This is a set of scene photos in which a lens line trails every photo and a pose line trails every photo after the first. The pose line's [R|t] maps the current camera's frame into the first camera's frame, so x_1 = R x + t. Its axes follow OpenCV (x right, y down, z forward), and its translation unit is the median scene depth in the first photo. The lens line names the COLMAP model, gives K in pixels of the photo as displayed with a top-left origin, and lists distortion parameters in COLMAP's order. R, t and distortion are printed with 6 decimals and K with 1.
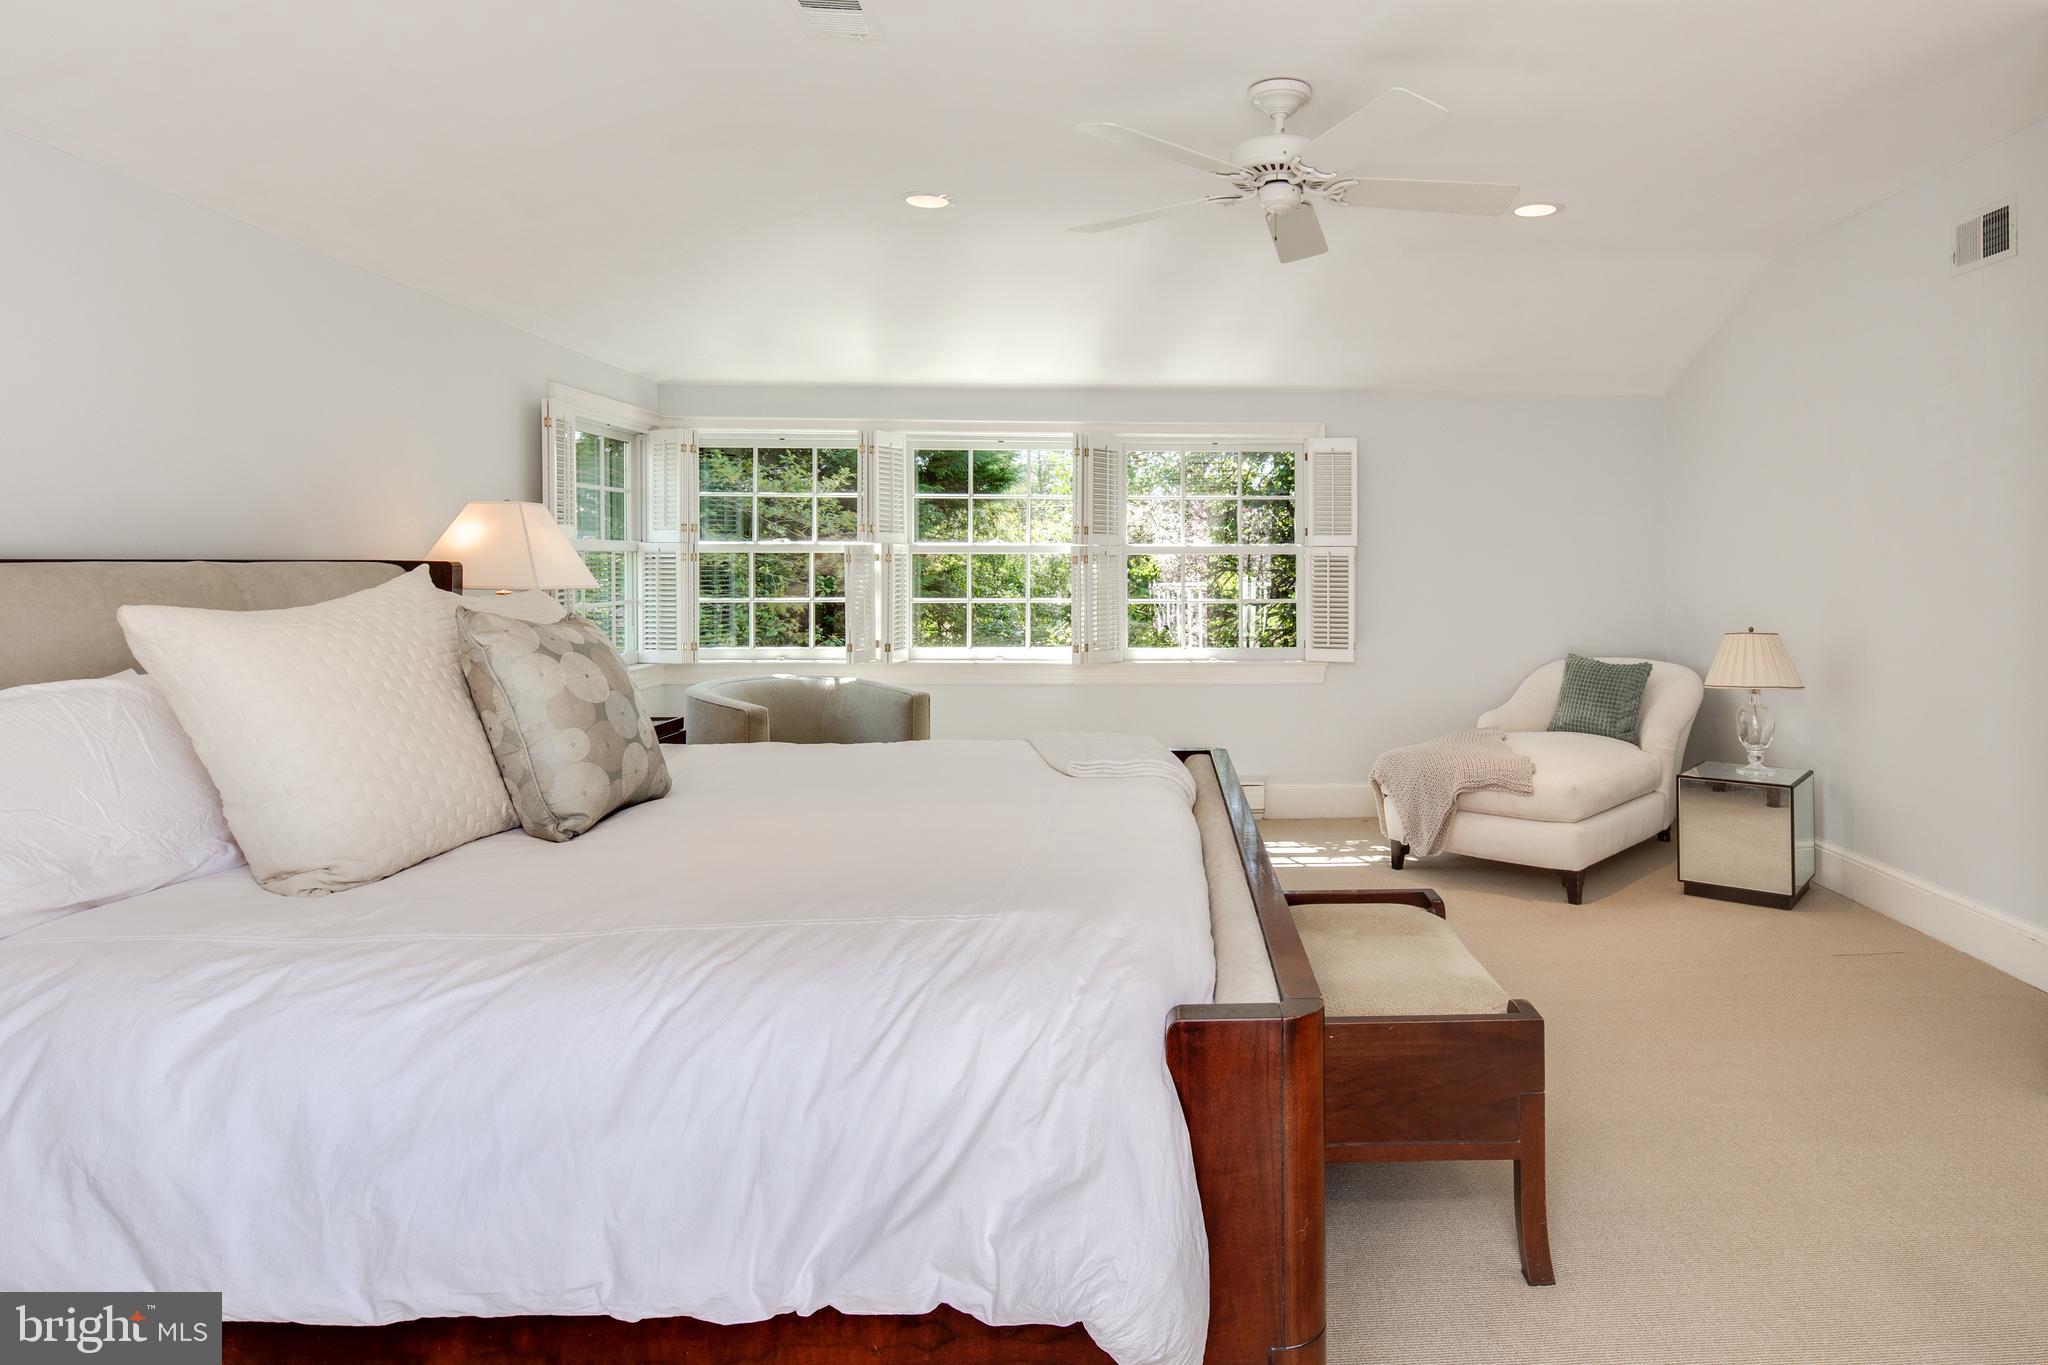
lens RADIAL K [[1241.3, 0, 1024.1], [0, 1241.3, 569.2], [0, 0, 1]] dist [0.002651, 0.000535]
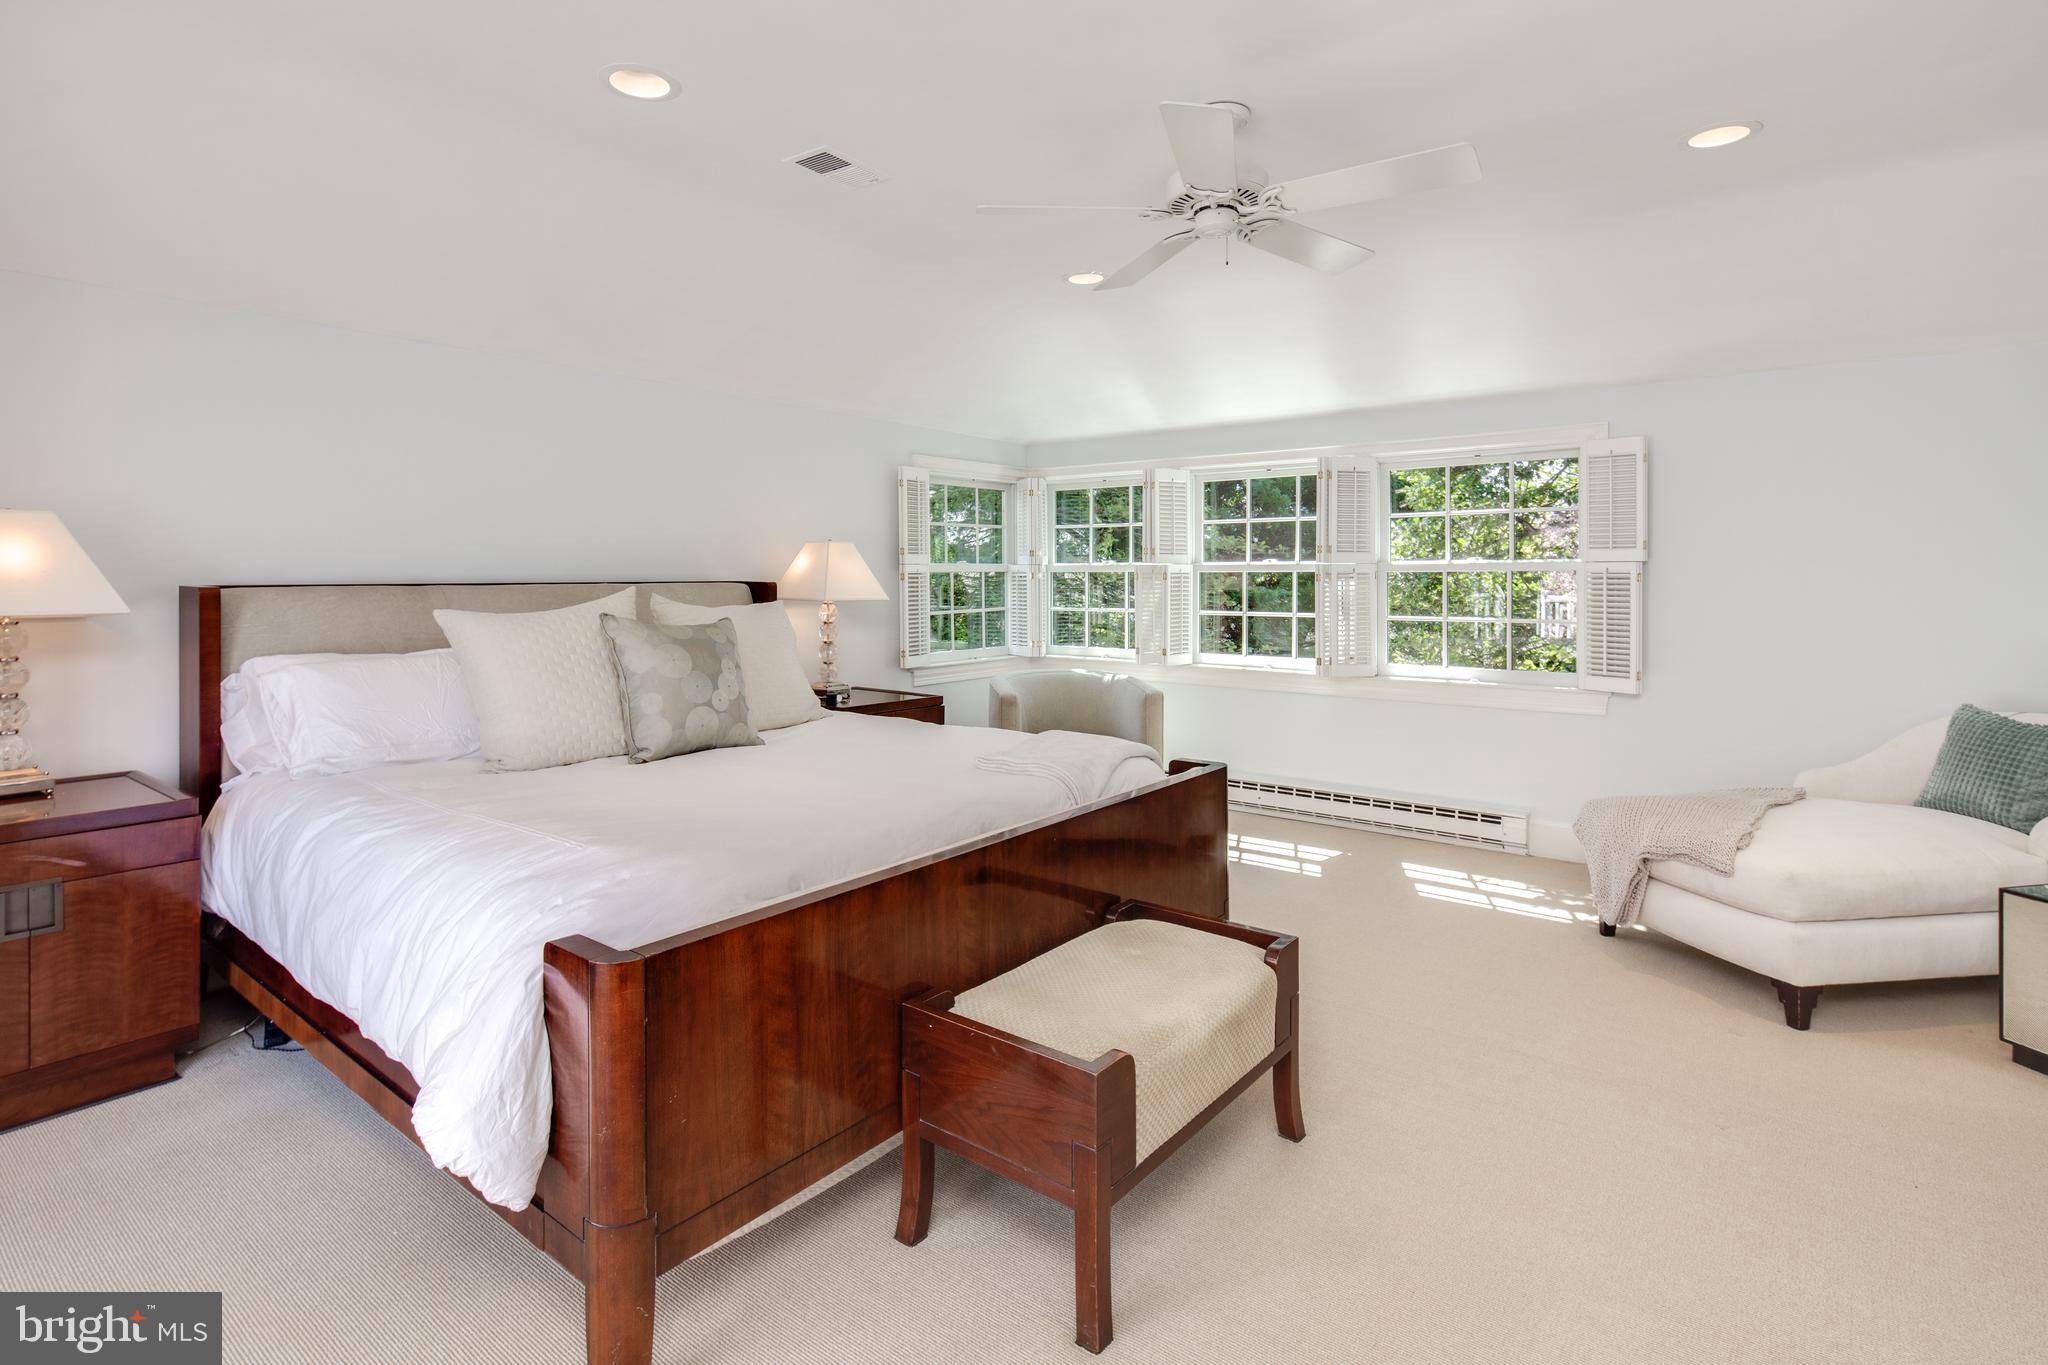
lens RADIAL K [[1014.7, 0, 1023.2], [0, 1014.7, 590.7], [0, 0, 1]] dist [0.000336, -0.000172]
pose [[0.749287, 0.006698, -0.662211, 0.426569], [0.001499, 0.999929, 0.011810, -0.006903], [0.662244, -0.009842, 0.749224, 0.187634]]
